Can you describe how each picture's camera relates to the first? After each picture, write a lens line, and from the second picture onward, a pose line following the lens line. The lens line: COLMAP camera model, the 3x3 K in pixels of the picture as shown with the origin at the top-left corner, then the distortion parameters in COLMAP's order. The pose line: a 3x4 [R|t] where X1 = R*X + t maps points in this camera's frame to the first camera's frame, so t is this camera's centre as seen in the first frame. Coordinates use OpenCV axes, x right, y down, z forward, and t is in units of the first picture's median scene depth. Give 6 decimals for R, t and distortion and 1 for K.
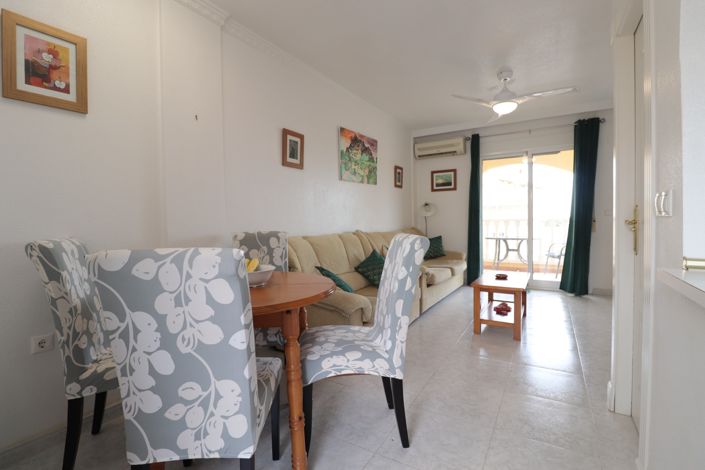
lens RADIAL K [[327.6, 0, 355.6], [0, 327.6, 230.2], [0, 0, 1]] dist [0.000849, -0.014658]
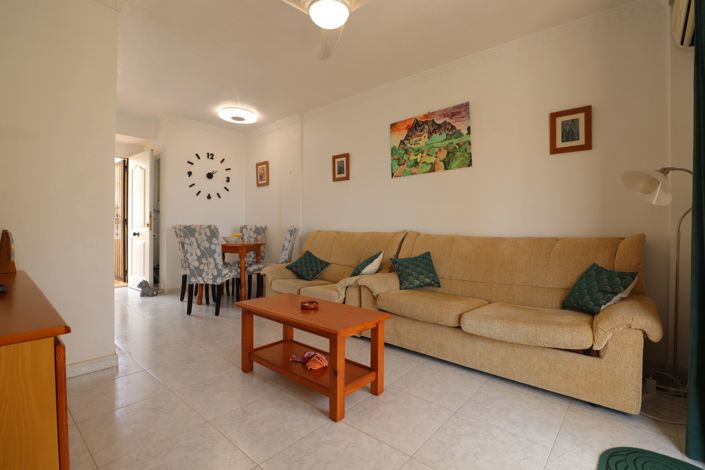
lens RADIAL K [[327.6, 0, 355.6], [0, 327.6, 230.2], [0, 0, 1]] dist [0.000849, -0.014658]
pose [[-0.192000, 0.023024, -0.981125, 1.154008], [-0.035081, 0.998925, 0.030307, -0.028323], [0.980768, 0.040237, -0.190986, 1.338490]]
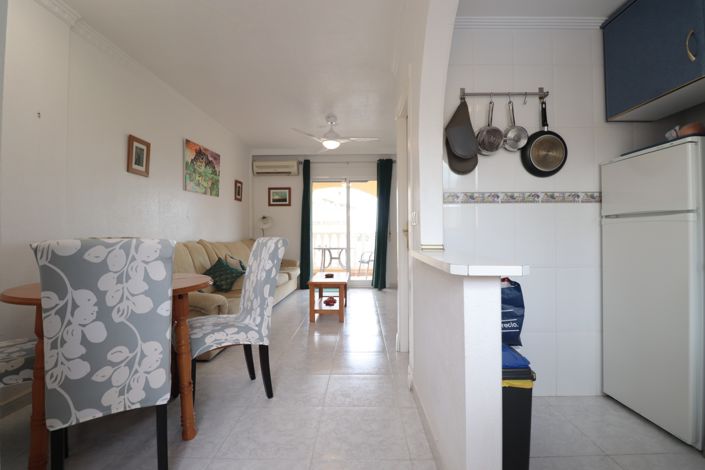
lens RADIAL K [[327.6, 0, 355.6], [0, 327.6, 230.2], [0, 0, 1]] dist [0.000849, -0.014658]
pose [[0.868701, 0.015659, 0.495090, -0.106878], [0.006982, 0.999014, -0.043848, 0.024283], [-0.495288, 0.041548, 0.867735, -0.174401]]
